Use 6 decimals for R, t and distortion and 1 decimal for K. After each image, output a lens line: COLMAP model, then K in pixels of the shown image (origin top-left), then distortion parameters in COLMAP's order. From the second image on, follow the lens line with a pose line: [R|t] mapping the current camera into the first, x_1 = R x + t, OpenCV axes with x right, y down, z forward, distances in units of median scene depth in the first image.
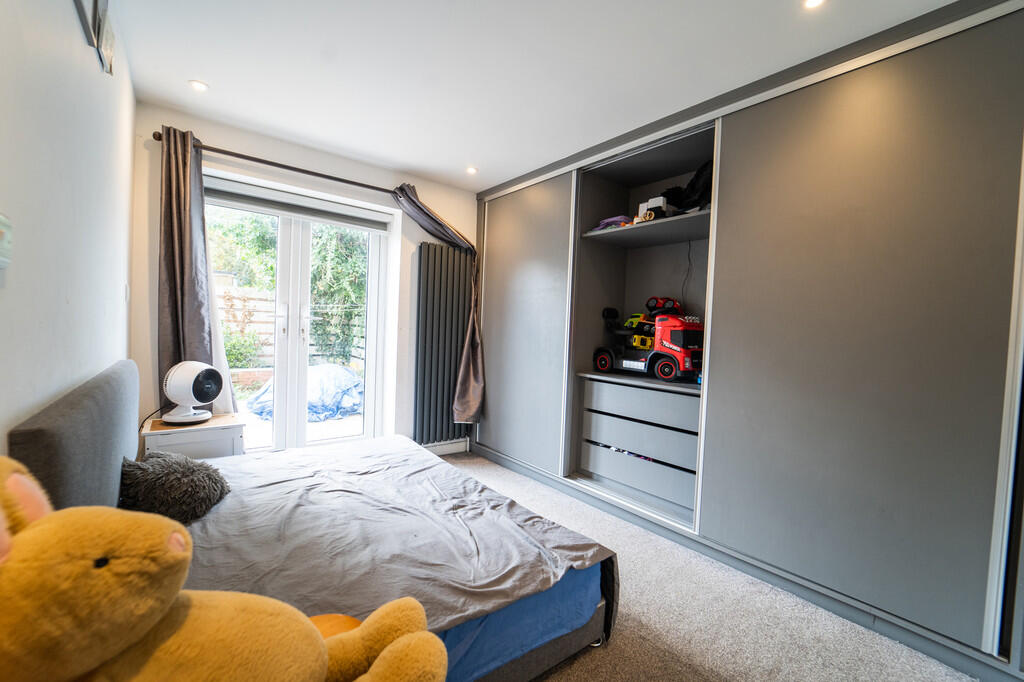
lens RADIAL K [[419.7, 0, 515.4], [0, 419.7, 342.2], [0, 0, 1]] dist [-0.015264, -0.000194]
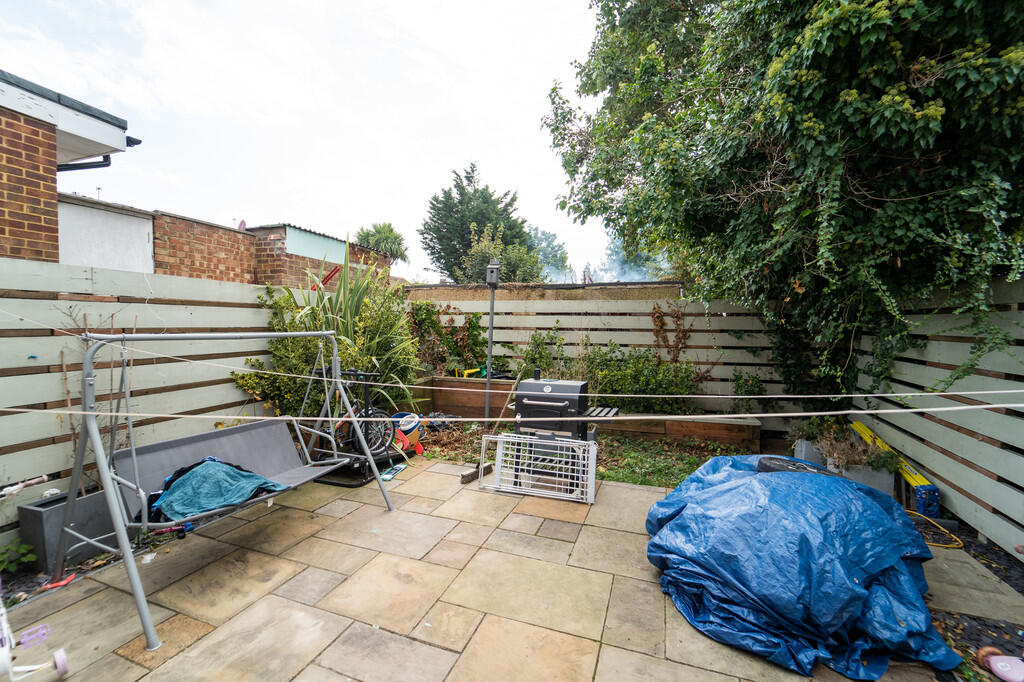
lens RADIAL K [[419.7, 0, 514.5], [0, 419.7, 341.0], [0, 0, 1]] dist [-0.015264, -0.000194]
pose [[0.530776, 0.001189, -0.847511, -0.224166], [-0.013491, 0.999884, -0.007047, -0.060360], [0.847405, 0.015174, 0.530731, 0.452720]]
